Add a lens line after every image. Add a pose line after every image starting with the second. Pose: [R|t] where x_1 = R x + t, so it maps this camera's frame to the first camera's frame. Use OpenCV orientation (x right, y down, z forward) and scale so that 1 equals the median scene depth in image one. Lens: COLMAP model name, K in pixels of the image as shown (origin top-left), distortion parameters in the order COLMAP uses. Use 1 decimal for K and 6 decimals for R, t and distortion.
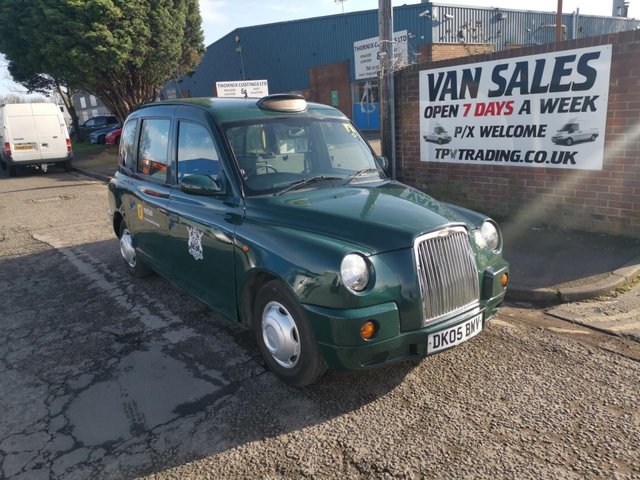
lens RADIAL K [[490.1, 0, 320.1], [0, 490.1, 233.8], [0, 0, 1]] dist [0.074237, -0.072726]
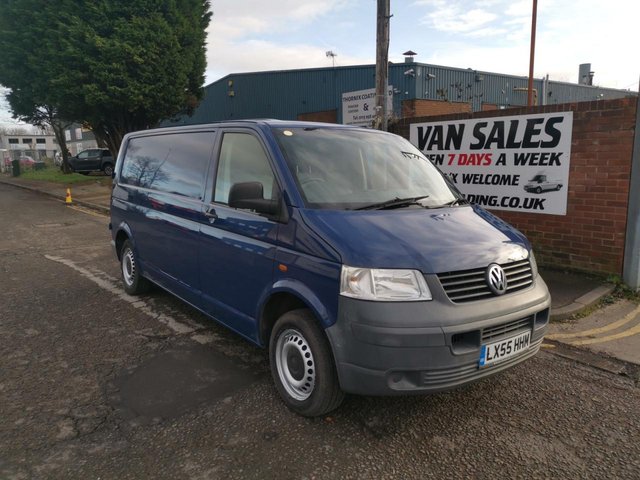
lens RADIAL K [[490.1, 0, 320.1], [0, 490.1, 233.8], [0, 0, 1]] dist [0.074237, -0.072726]
pose [[0.998050, 0.043281, 0.044986, -0.052412], [-0.039220, 0.995388, -0.087546, 0.034481], [-0.048567, 0.085611, 0.995144, -0.111342]]
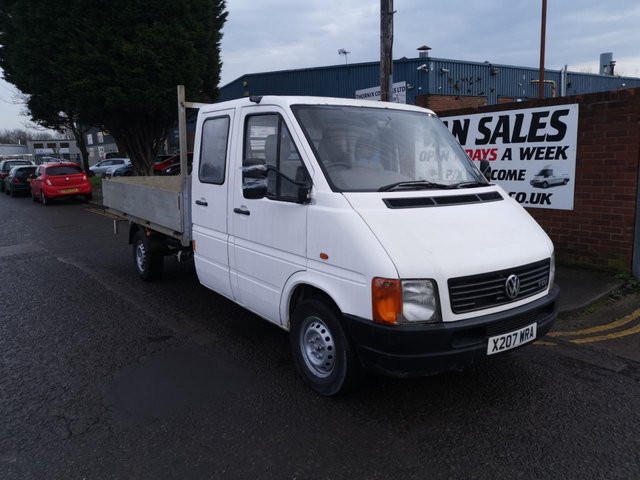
lens RADIAL K [[490.1, 0, 320.1], [0, 490.1, 233.8], [0, 0, 1]] dist [0.074237, -0.072726]
pose [[0.999610, 0.027539, 0.004676, -0.016643], [-0.027062, 0.996247, -0.082215, 0.030951], [-0.006922, 0.082056, 0.996604, -0.111107]]
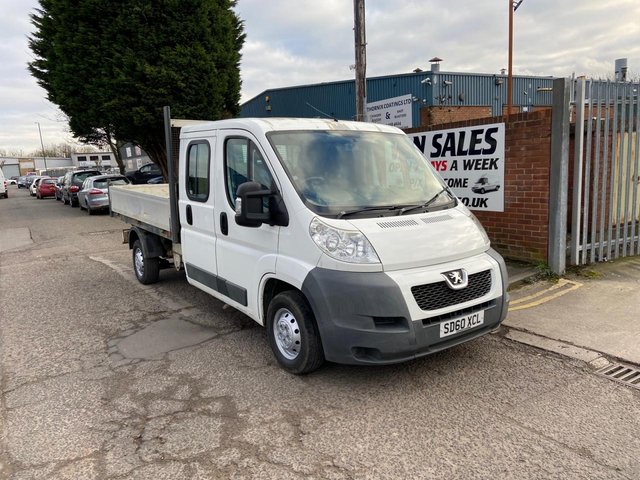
lens RADIAL K [[478.7, 0, 321.5], [0, 478.7, 242.2], [0, 0, 1]] dist [0.125894, -0.149046]
pose [[0.998142, 0.021397, -0.057049, 0.123920], [-0.025762, 0.996705, -0.076907, 0.060592], [0.055215, 0.078233, 0.995405, -0.297313]]
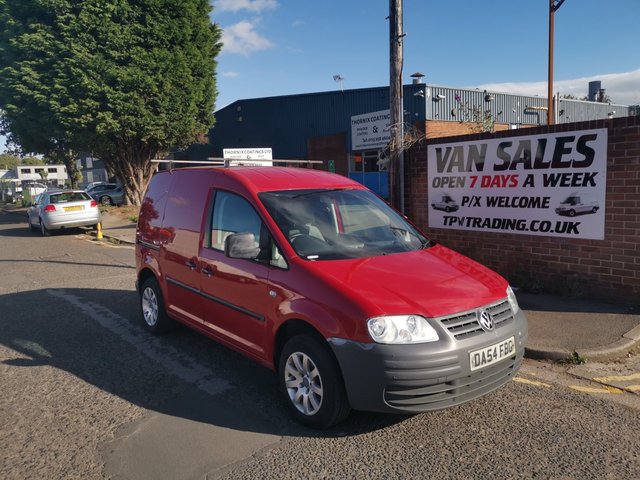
lens RADIAL K [[492.0, 0, 319.9], [0, 492.0, 233.8], [0, 0, 1]] dist [0.065271, -0.061790]
pose [[0.999368, 0.025743, 0.024528, -0.063663], [-0.022268, 0.990908, -0.132687, 0.013772], [-0.027720, 0.132056, 0.990855, -0.045808]]
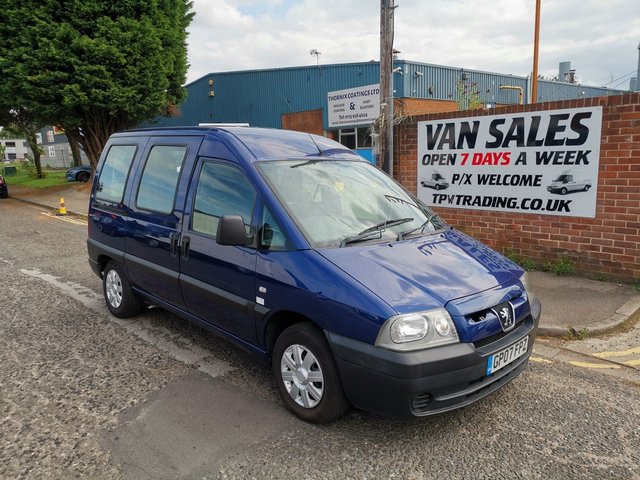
lens RADIAL K [[492.0, 0, 319.9], [0, 492.0, 233.8], [0, 0, 1]] dist [0.065271, -0.061790]
pose [[0.995956, 0.024985, 0.086294, -0.107843], [-0.017182, 0.995792, -0.090022, 0.013342], [-0.088180, 0.088175, 0.992194, -0.022043]]
